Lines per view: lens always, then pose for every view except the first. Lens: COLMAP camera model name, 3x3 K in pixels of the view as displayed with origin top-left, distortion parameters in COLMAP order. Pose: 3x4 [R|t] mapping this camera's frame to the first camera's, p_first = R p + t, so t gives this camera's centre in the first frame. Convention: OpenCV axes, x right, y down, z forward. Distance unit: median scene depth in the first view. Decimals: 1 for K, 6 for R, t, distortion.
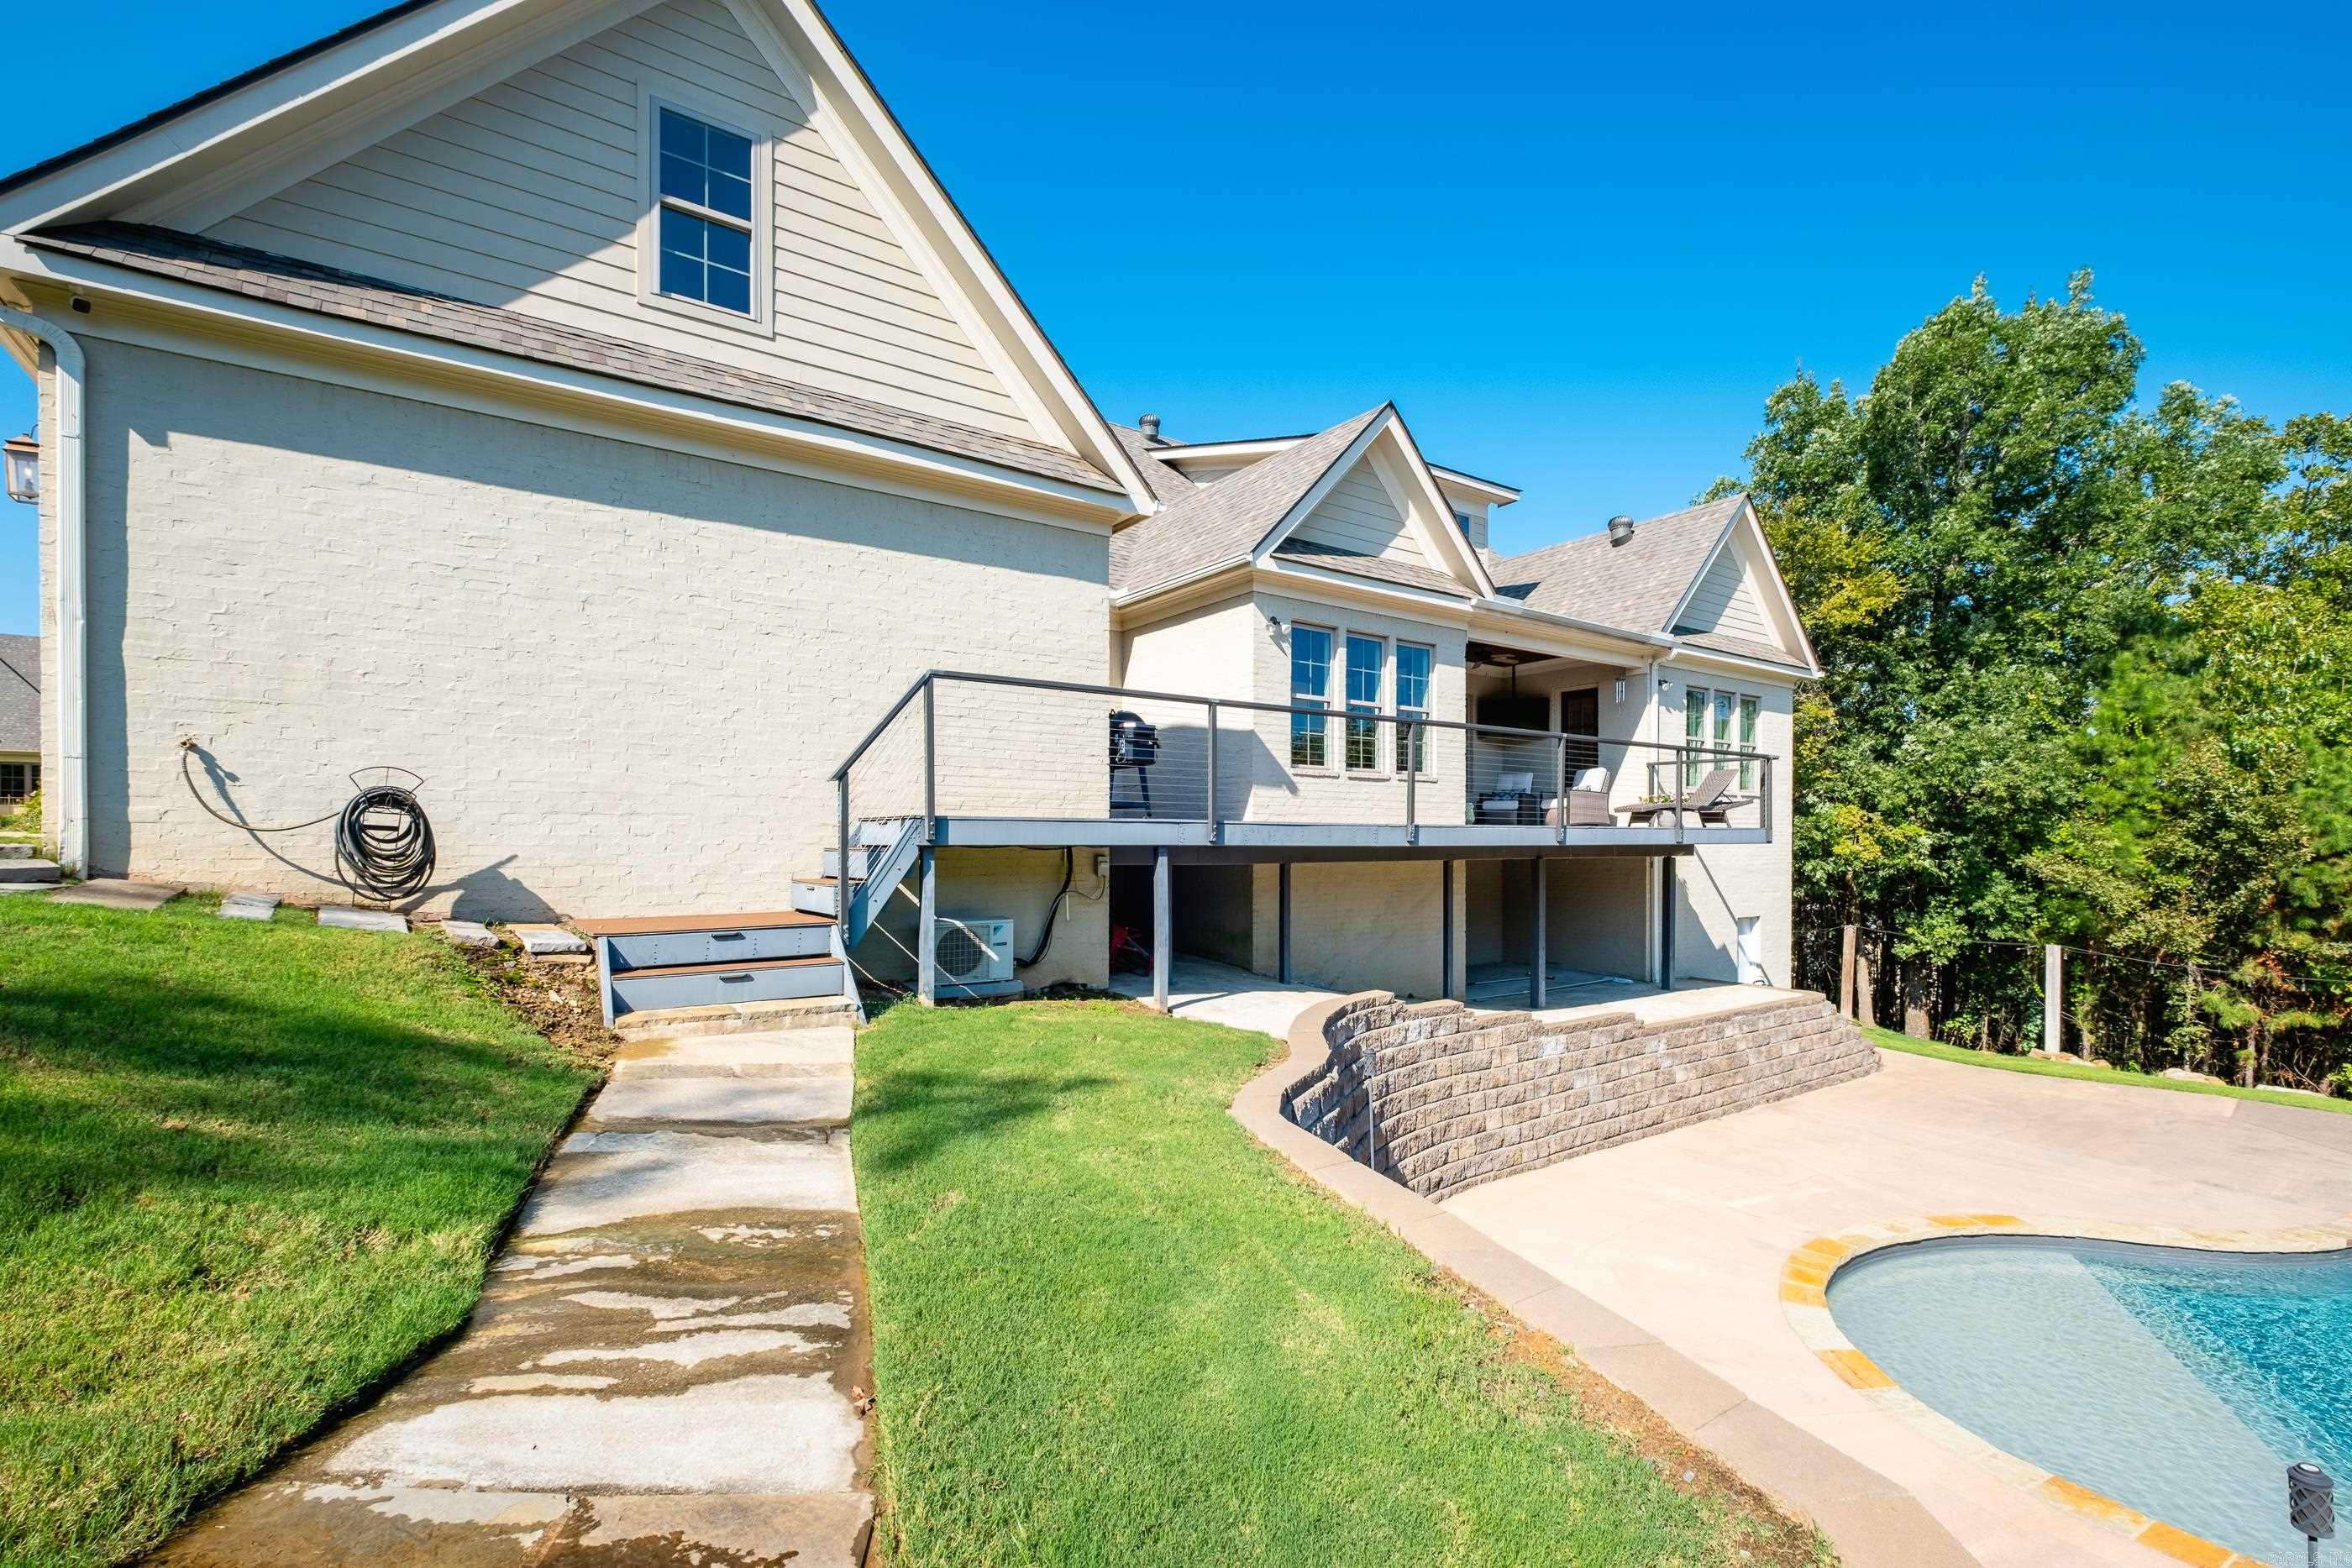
lens RADIAL K [[1023.5, 0, 1151.8], [0, 1023.5, 851.2], [0, 0, 1]] dist [-0.002965, -0.001105]
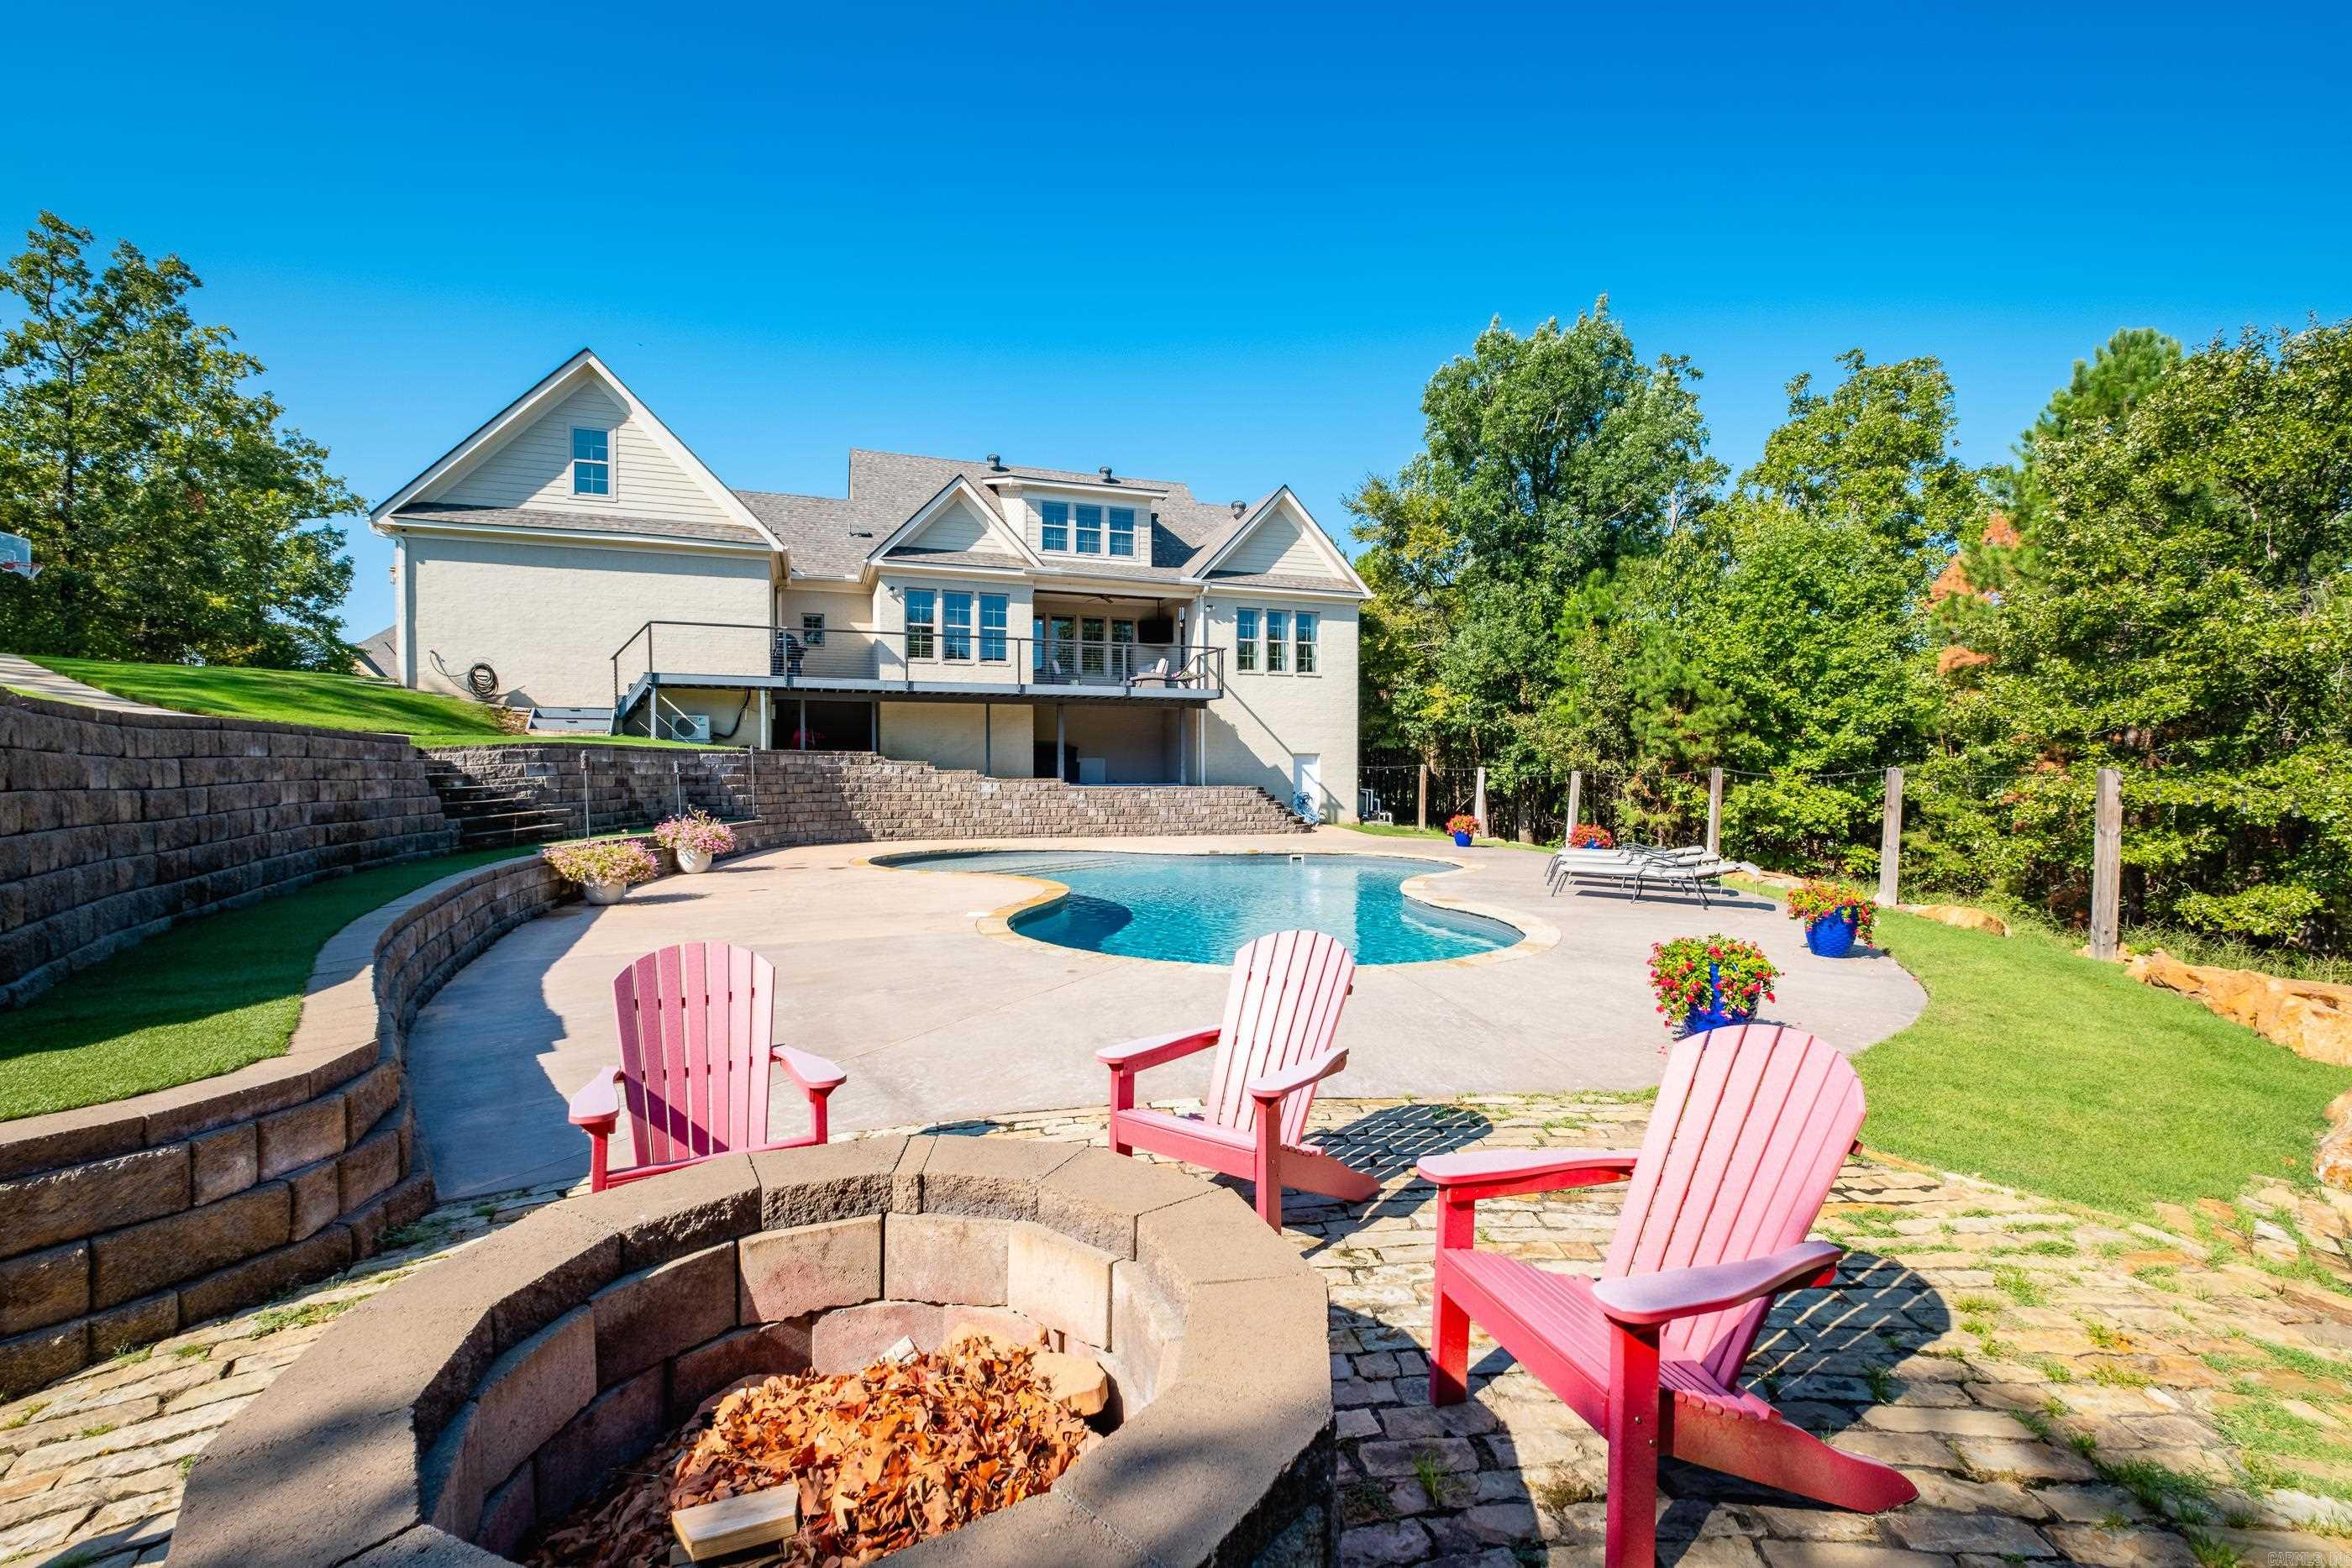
lens RADIAL K [[1005.5, 0, 1171.9], [0, 1005.5, 799.1], [0, 0, 1]] dist [-0.001241, -0.003679]
pose [[0.964083, 0.009338, -0.265437, 0.867673], [-0.004536, 0.999815, 0.018699, 0.116654], [0.265563, -0.016823, 0.963947, -0.591974]]
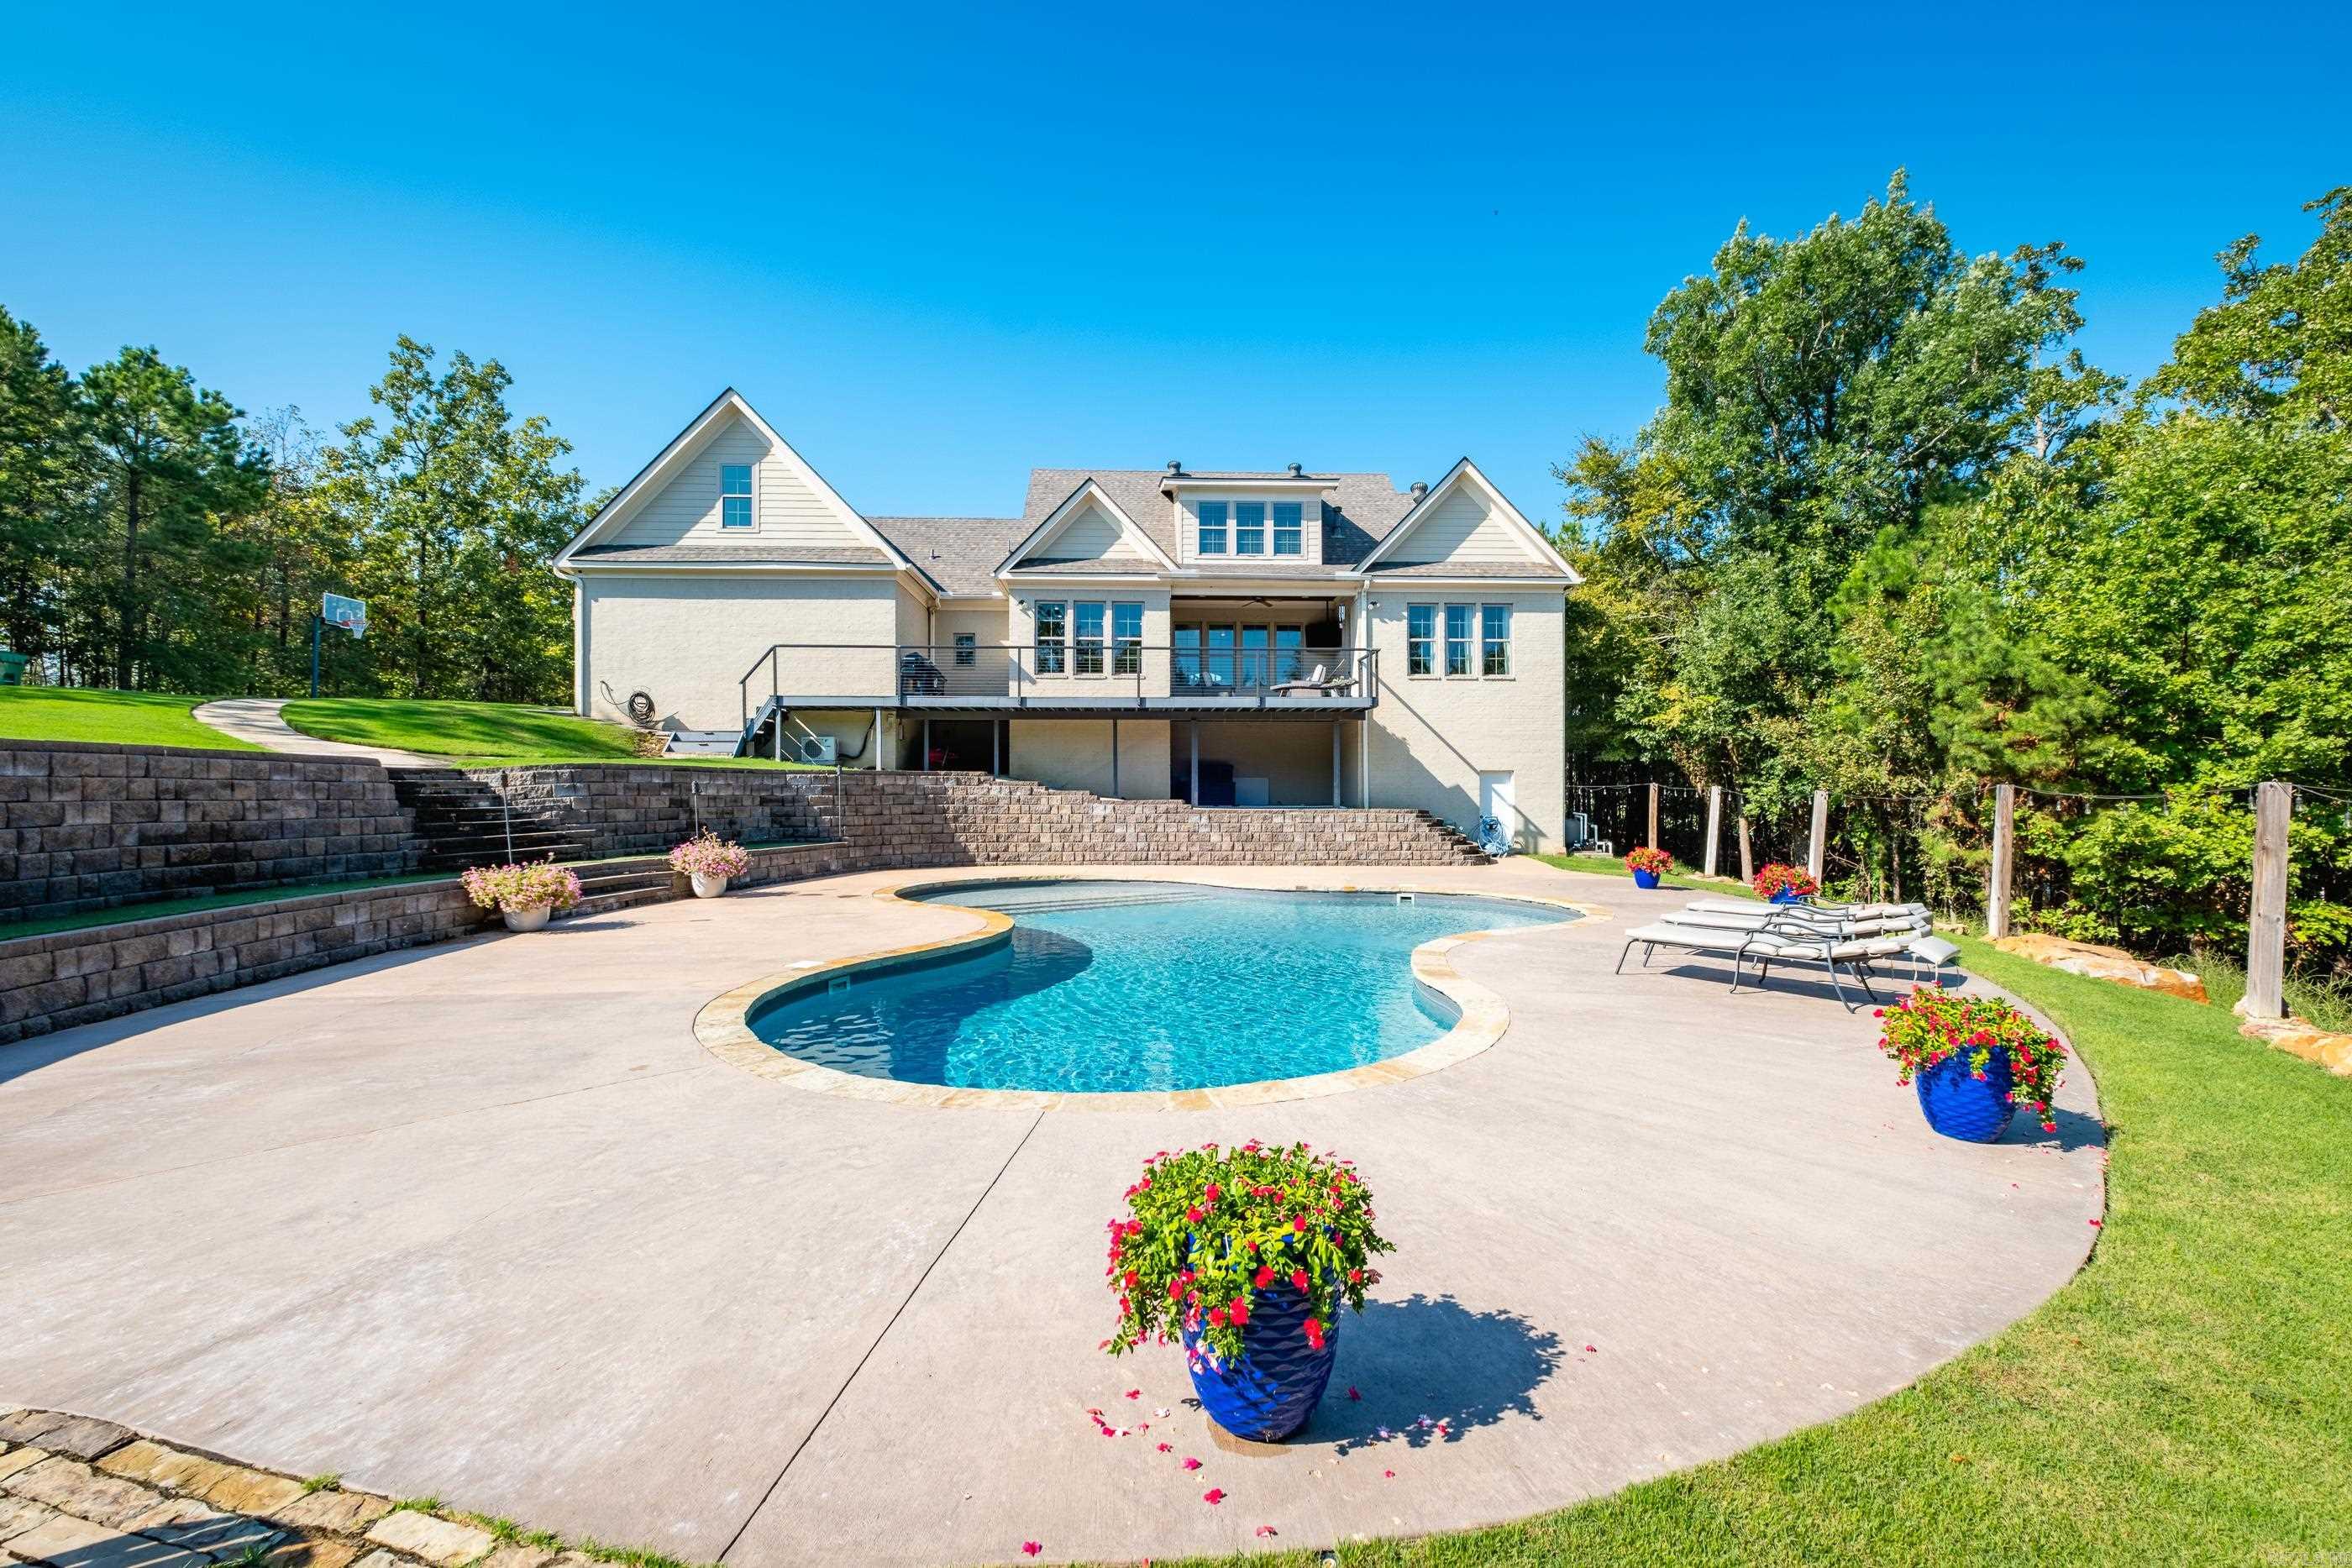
lens RADIAL K [[1005.5, 0, 1171.9], [0, 1005.5, 799.1], [0, 0, 1]] dist [-0.001241, -0.003679]
pose [[0.839292, 0.004335, -0.543664, 1.025979], [-0.005910, 0.999982, -0.001151, 0.115395], [0.543649, 0.004179, 0.839302, -0.350542]]
